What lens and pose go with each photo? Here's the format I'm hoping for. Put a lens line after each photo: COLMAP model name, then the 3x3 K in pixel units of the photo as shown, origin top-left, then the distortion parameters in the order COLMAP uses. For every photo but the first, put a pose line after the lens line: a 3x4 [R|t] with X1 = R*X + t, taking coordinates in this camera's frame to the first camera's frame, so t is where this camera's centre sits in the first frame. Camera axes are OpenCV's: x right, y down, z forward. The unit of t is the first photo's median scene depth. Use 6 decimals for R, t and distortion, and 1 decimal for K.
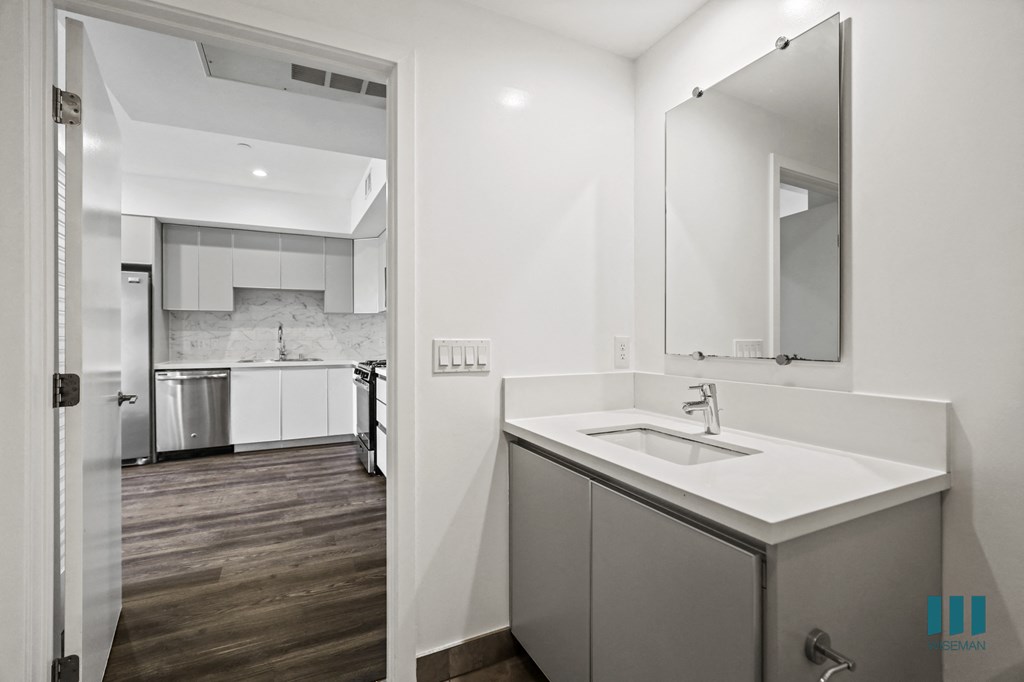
lens RADIAL K [[467.2, 0, 514.9], [0, 467.2, 338.0], [0, 0, 1]] dist [-0.009769, 0.003437]
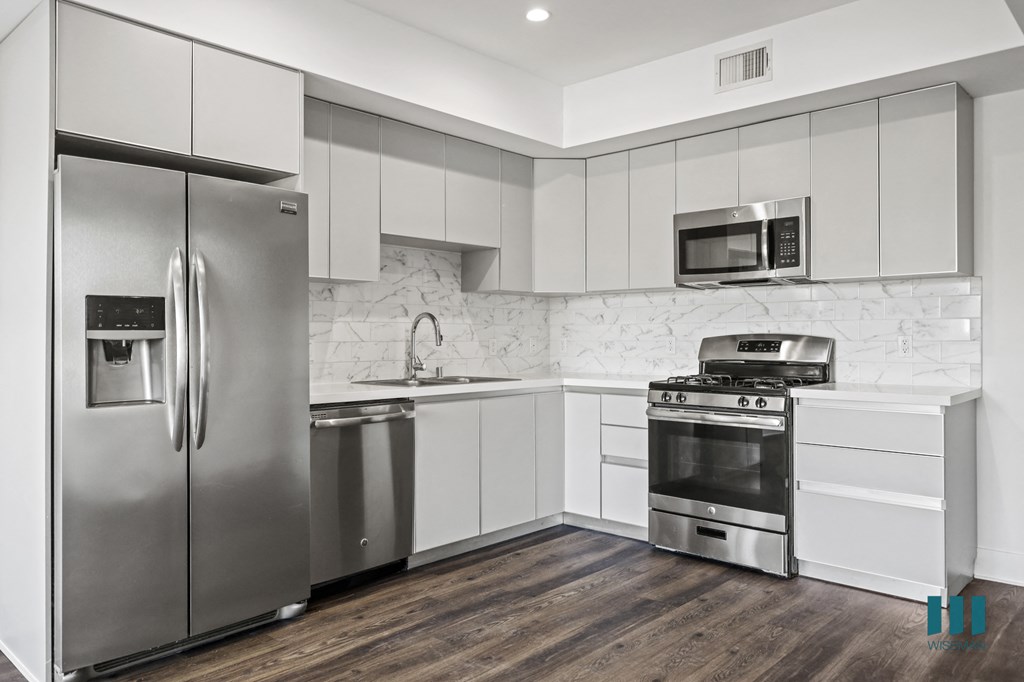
lens RADIAL K [[736.9, 0, 507.7], [0, 736.9, 335.1], [0, 0, 1]] dist [-0.004721, 0.003154]
pose [[0.933925, -0.000600, 0.357467, -0.790633], [0.003387, 0.999969, -0.007169, 0.004117], [-0.357452, 0.007906, 0.933898, 0.236207]]
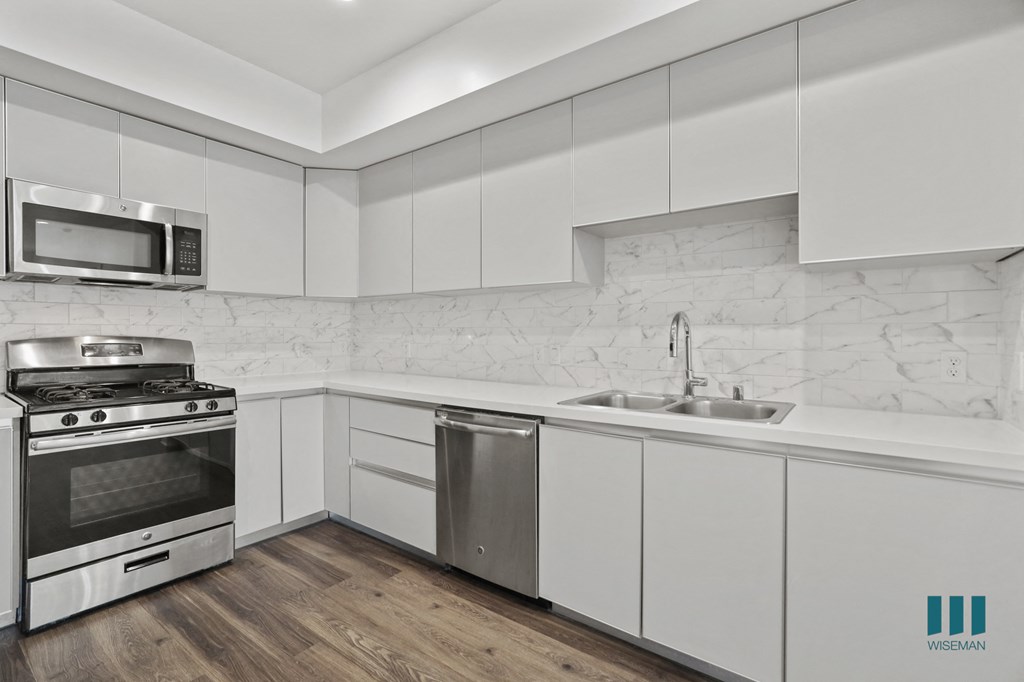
lens RADIAL K [[467.2, 0, 511.3], [0, 467.2, 336.3], [0, 0, 1]] dist [-0.009769, 0.003437]
pose [[-0.442557, -0.003974, 0.896731, -0.860842], [0.005273, 0.999961, 0.007034, -0.006085], [-0.896725, 0.007842, -0.442519, 0.787217]]
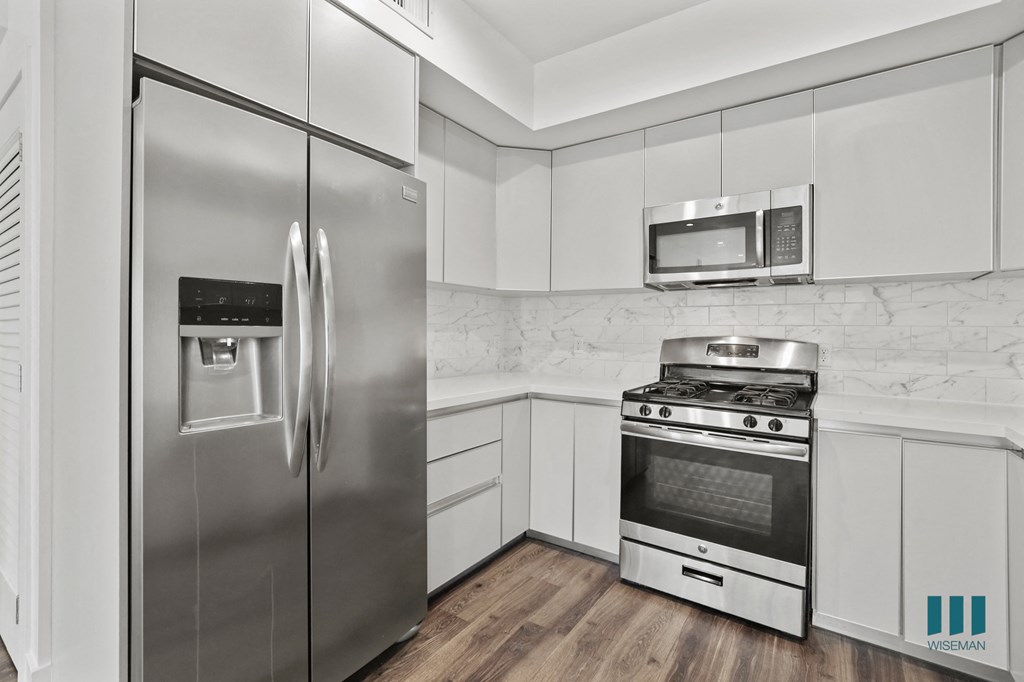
lens RADIAL K [[467.2, 0, 509.9], [0, 467.2, 332.3], [0, 0, 1]] dist [-0.009769, 0.003437]
pose [[0.882176, 0.009388, 0.470827, -0.658115], [-0.008062, 0.999956, -0.004833, -0.005451], [-0.470851, 0.000468, 0.882212, 0.612417]]
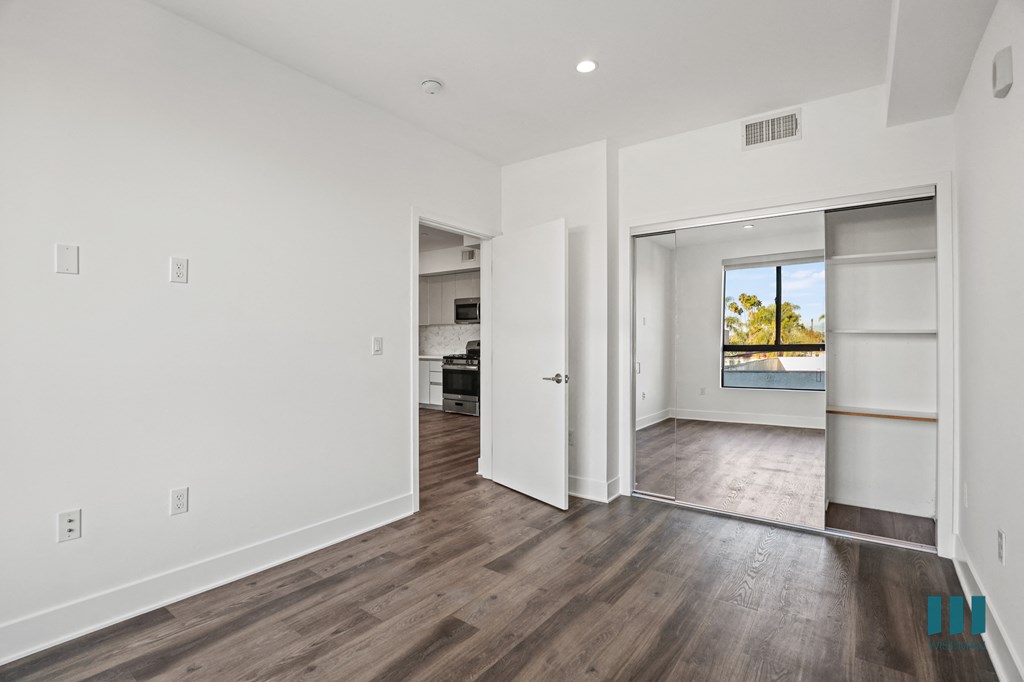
lens RADIAL K [[467.2, 0, 521.6], [0, 467.2, 337.6], [0, 0, 1]] dist [-0.009769, 0.003437]
pose [[0.880704, 0.002421, 0.473661, -0.858227], [0.003207, 0.999934, -0.011073, 0.007755], [-0.473657, 0.011271, 0.880637, -0.580826]]
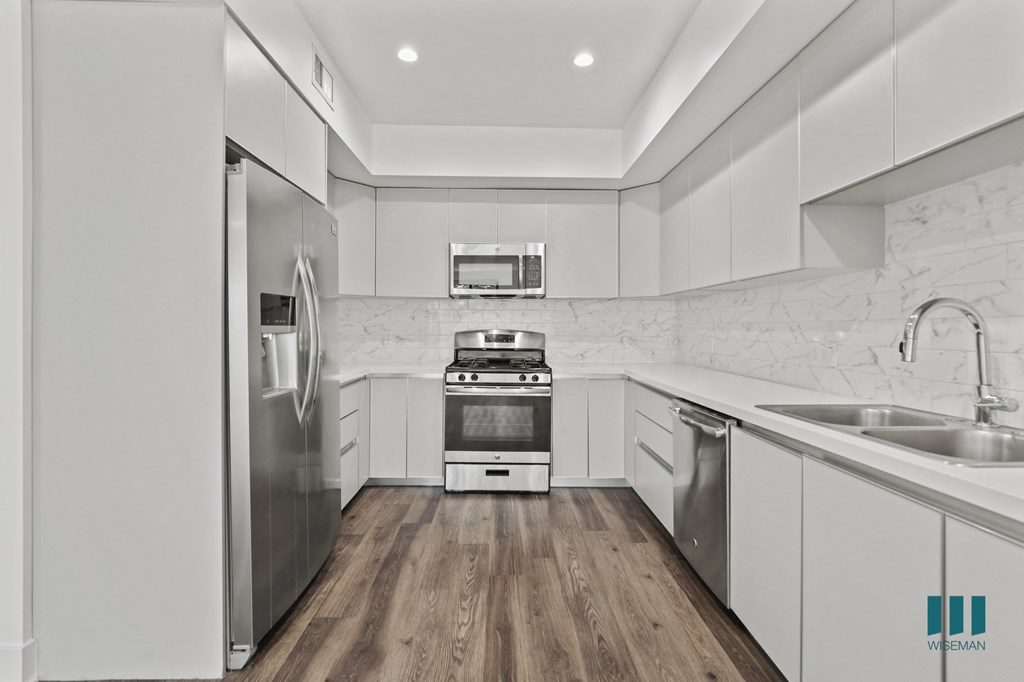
lens RADIAL K [[467.2, 0, 508.8], [0, 467.2, 327.6], [0, 0, 1]] dist [-0.009769, 0.003437]
pose [[0.439656, 0.003813, 0.898158, -0.934994], [0.000943, 0.999988, -0.004707, -0.004908], [-0.898166, 0.002916, 0.439648, 0.575748]]
